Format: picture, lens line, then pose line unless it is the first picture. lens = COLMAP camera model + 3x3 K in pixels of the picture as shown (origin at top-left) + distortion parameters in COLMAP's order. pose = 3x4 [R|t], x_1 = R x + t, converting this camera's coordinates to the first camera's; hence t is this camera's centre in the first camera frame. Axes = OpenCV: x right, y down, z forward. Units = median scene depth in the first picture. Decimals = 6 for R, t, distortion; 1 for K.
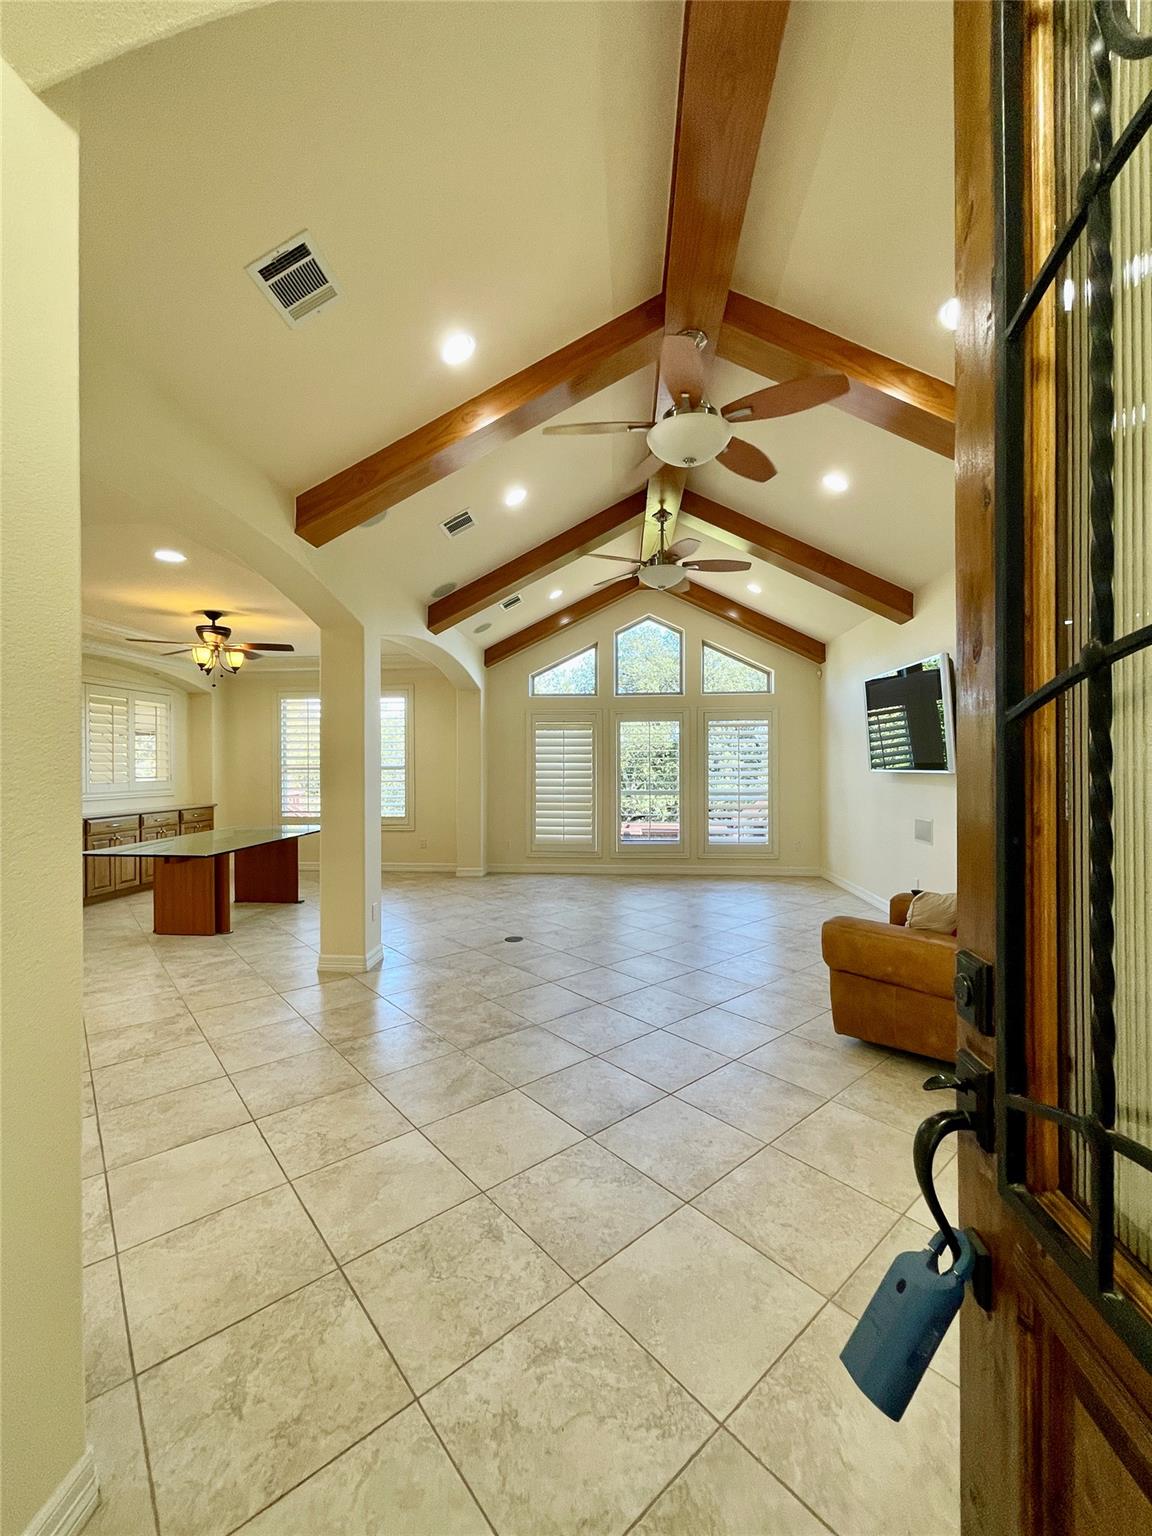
lens RADIAL K [[616.2, 0, 572.4], [0, 616.2, 762.3], [0, 0, 1]] dist [-0.000445, -0.000161]
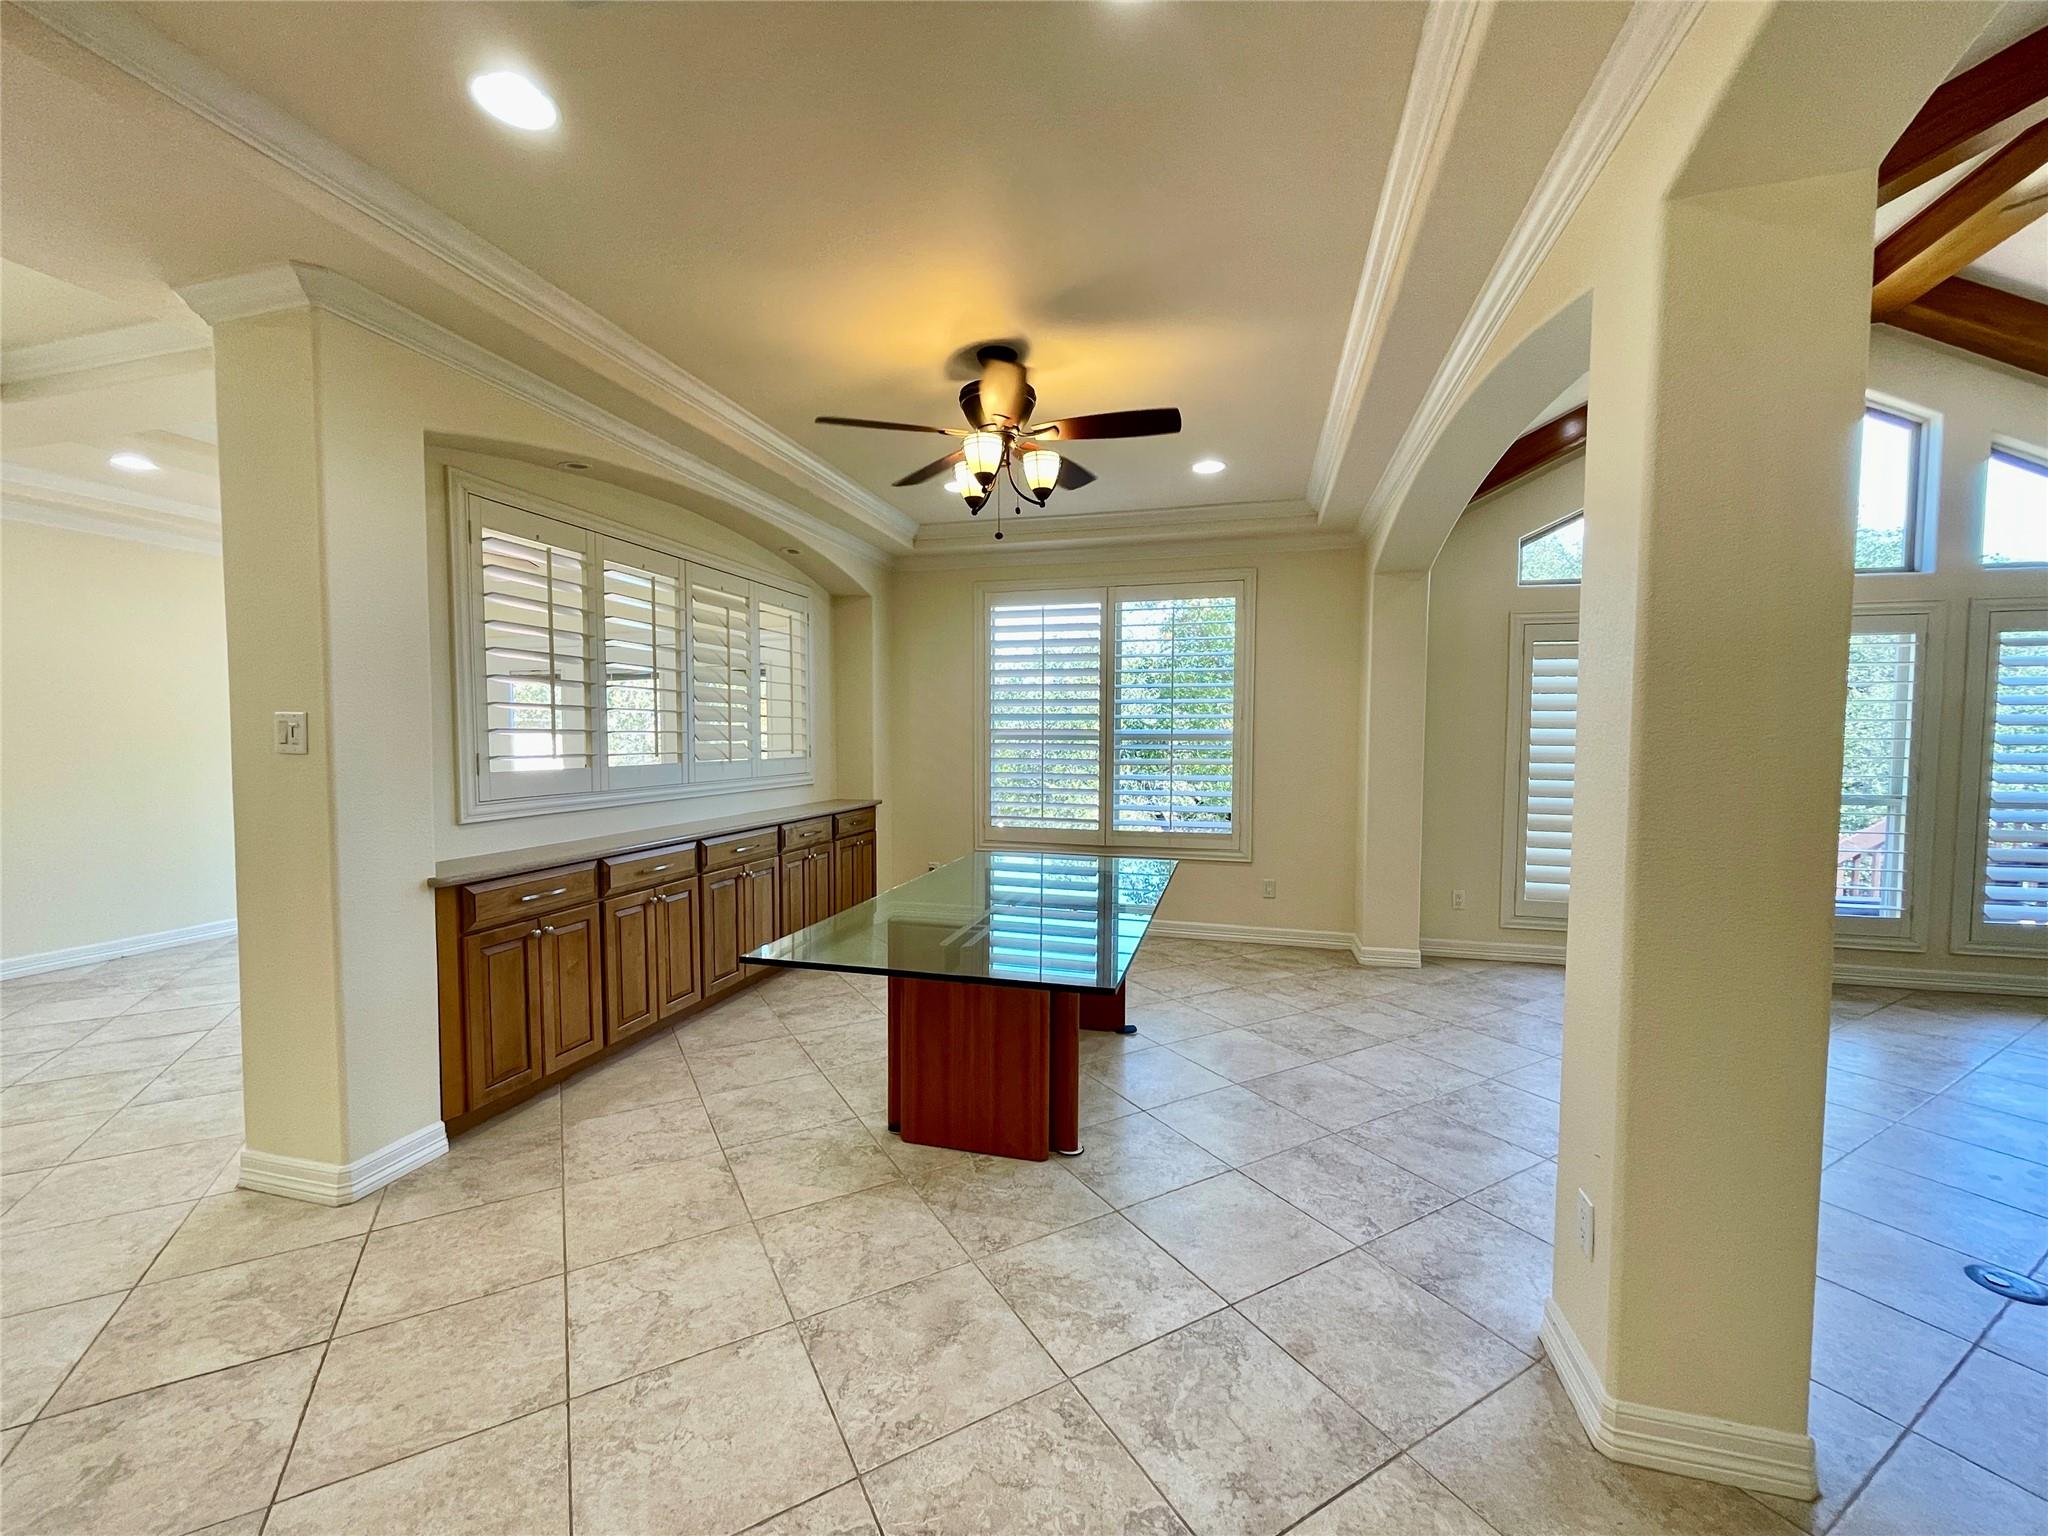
lens RADIAL K [[821.6, 0, 1022.0], [0, 821.6, 775.1], [0, 0, 1]] dist [-0.000445, -0.000161]
pose [[0.982510, 0.016644, -0.185464, -0.487635], [-0.006655, 0.998500, 0.054353, 0.007098], [0.186090, -0.052168, 0.981147, 0.479036]]
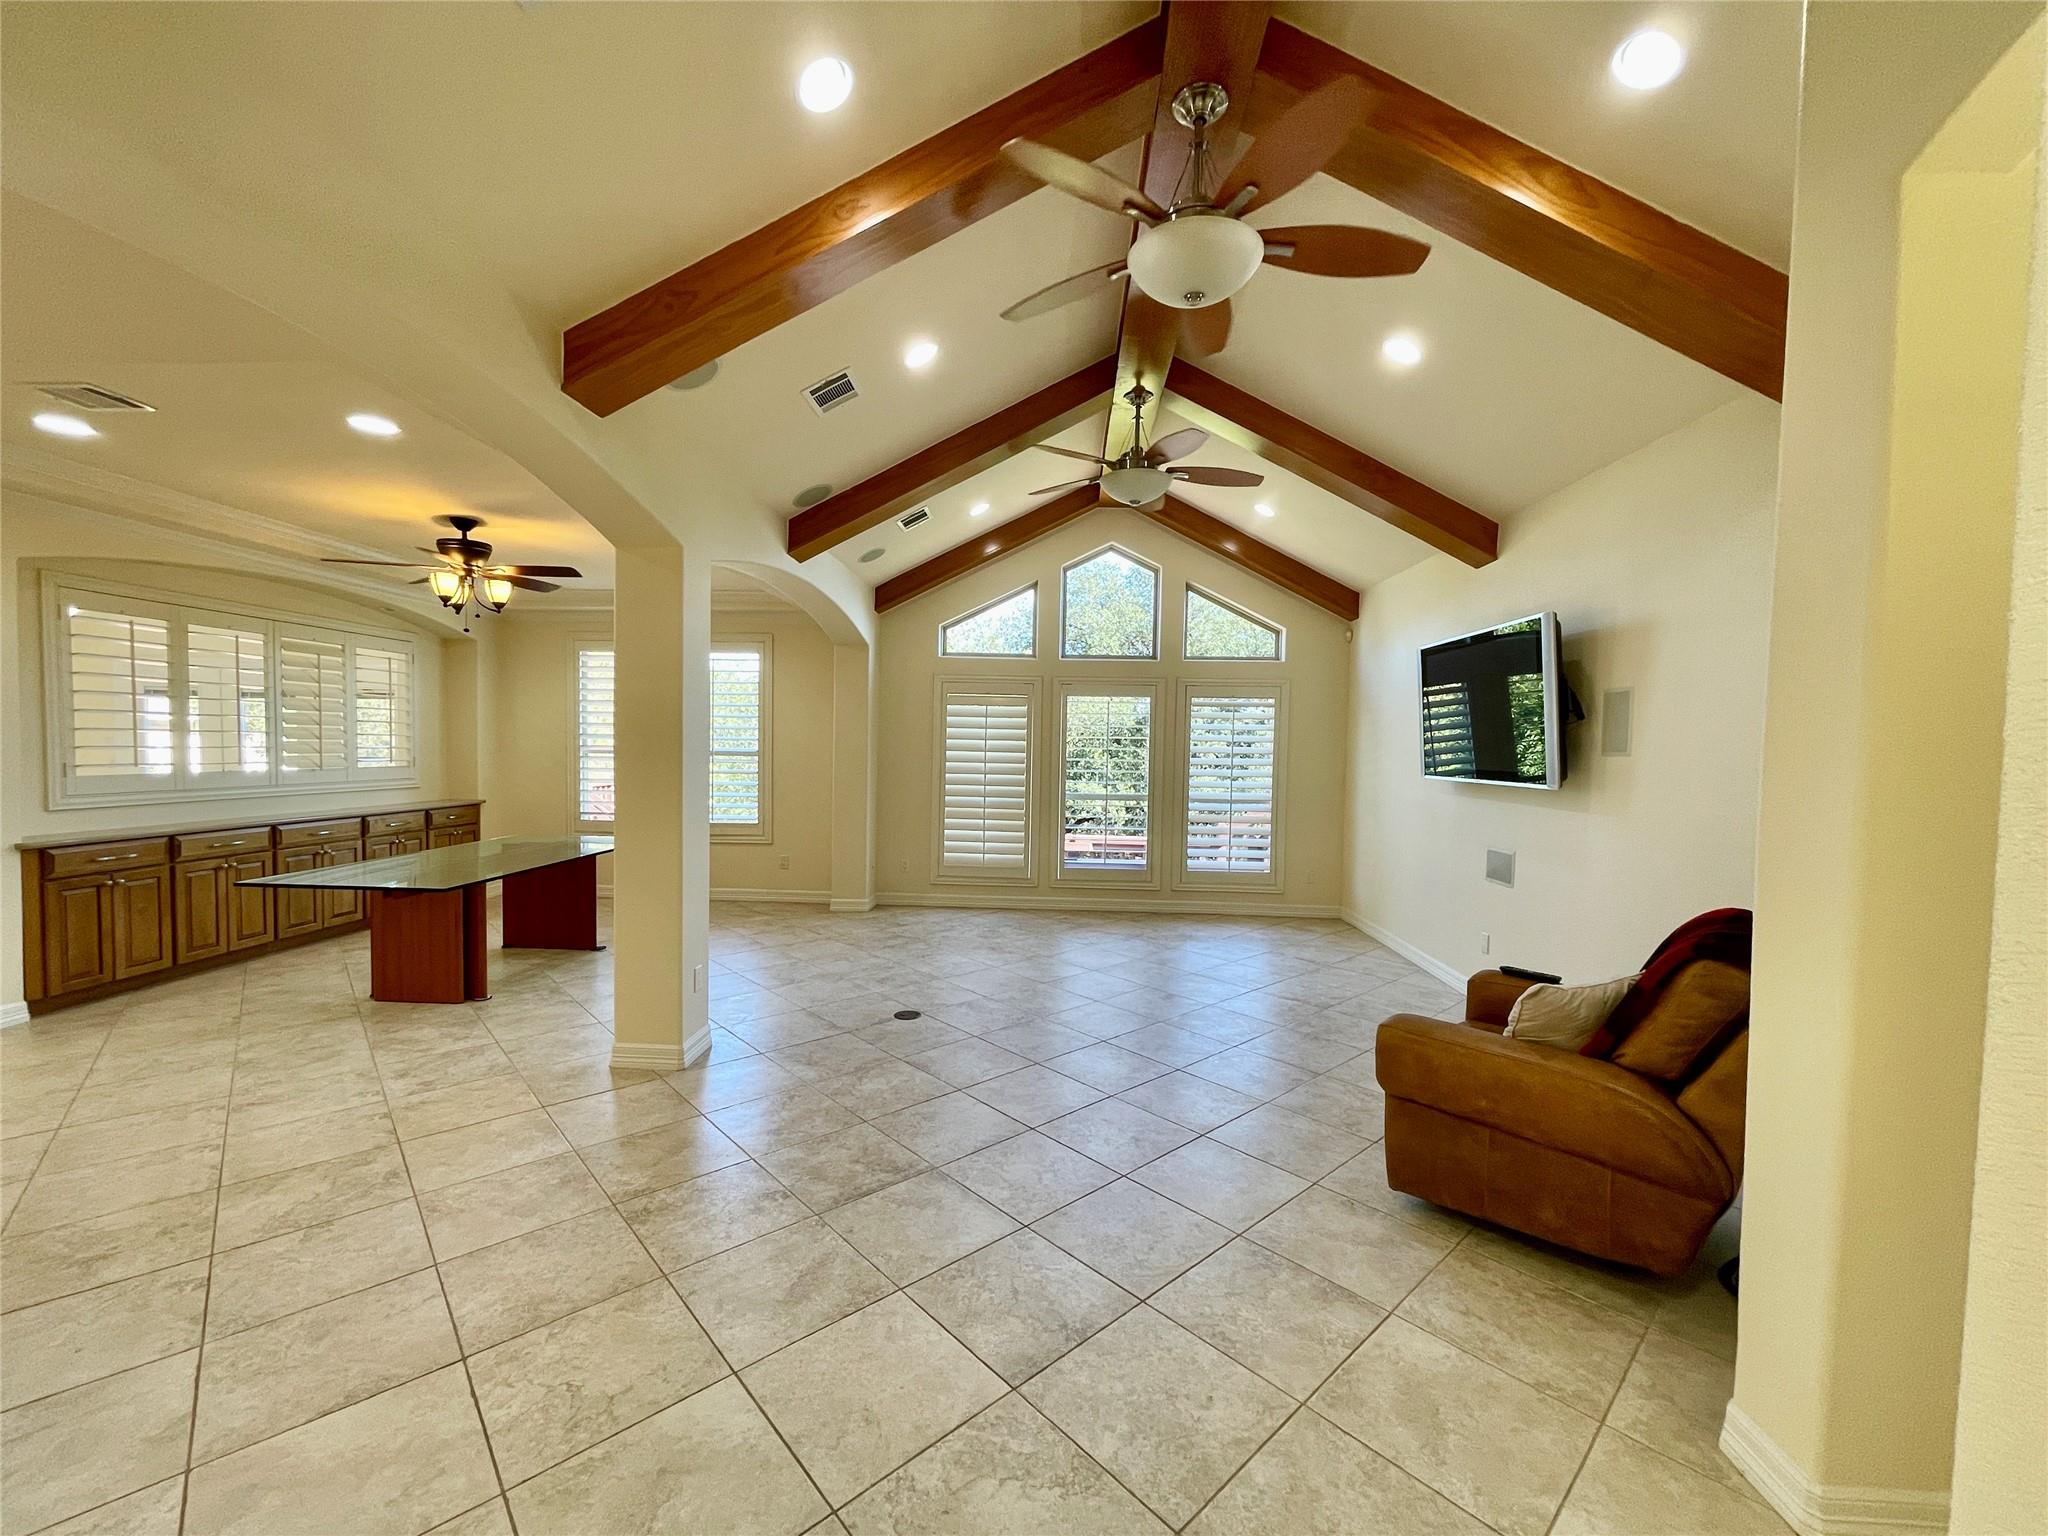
lens RADIAL K [[820.0, 0, 1025.4], [0, 820.0, 776.5], [0, 0, 1]] dist [-0.000975, 0.000181]
pose [[0.999191, 0.020732, 0.034456, -0.001436], [-0.022174, 0.998871, 0.042017, -0.017813], [-0.033546, -0.042747, 0.998523, 0.091442]]
